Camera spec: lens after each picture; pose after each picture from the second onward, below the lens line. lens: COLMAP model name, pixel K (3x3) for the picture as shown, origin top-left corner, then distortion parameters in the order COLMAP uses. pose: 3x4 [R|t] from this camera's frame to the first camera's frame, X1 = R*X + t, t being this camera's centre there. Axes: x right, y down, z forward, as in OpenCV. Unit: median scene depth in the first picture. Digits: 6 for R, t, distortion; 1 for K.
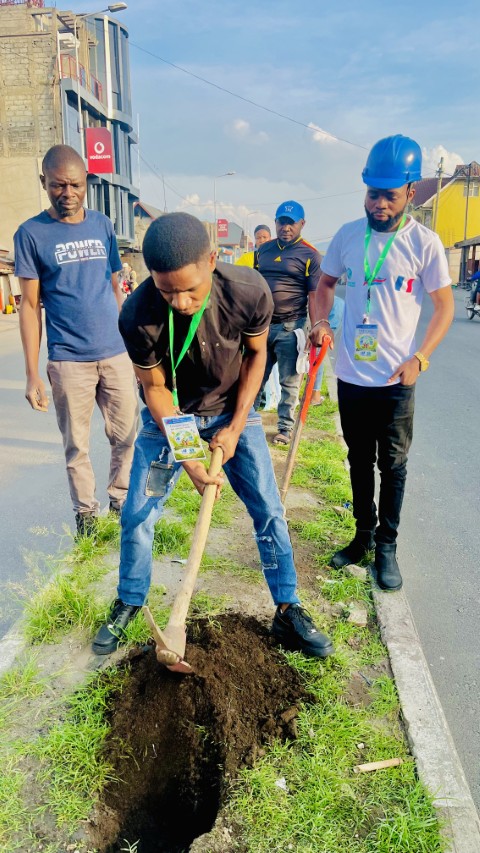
lens RADIAL K [[661.7, 0, 243.1], [0, 661.7, 427.9], [0, 0, 1]] dist [0.006057, 0.001765]
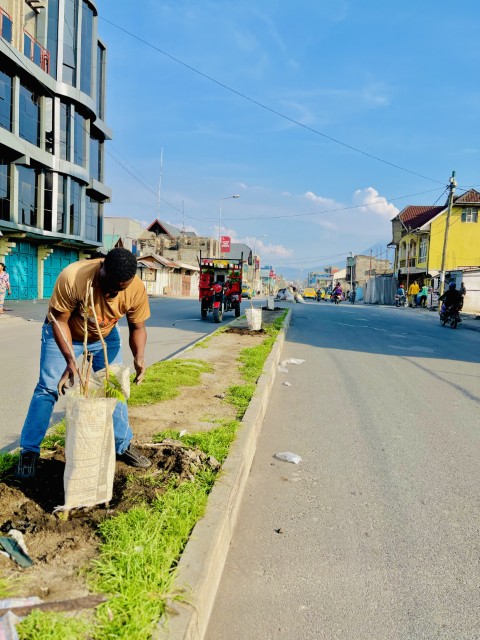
lens RADIAL K [[482.1, 0, 239.0], [0, 482.1, 319.3], [0, 0, 1]] dist [0.002128, -0.004140]
pose [[0.997588, 0.051094, -0.046980, 0.065743], [-0.057914, 0.985795, -0.157654, -0.115420], [0.038257, 0.159994, 0.986376, 0.479283]]
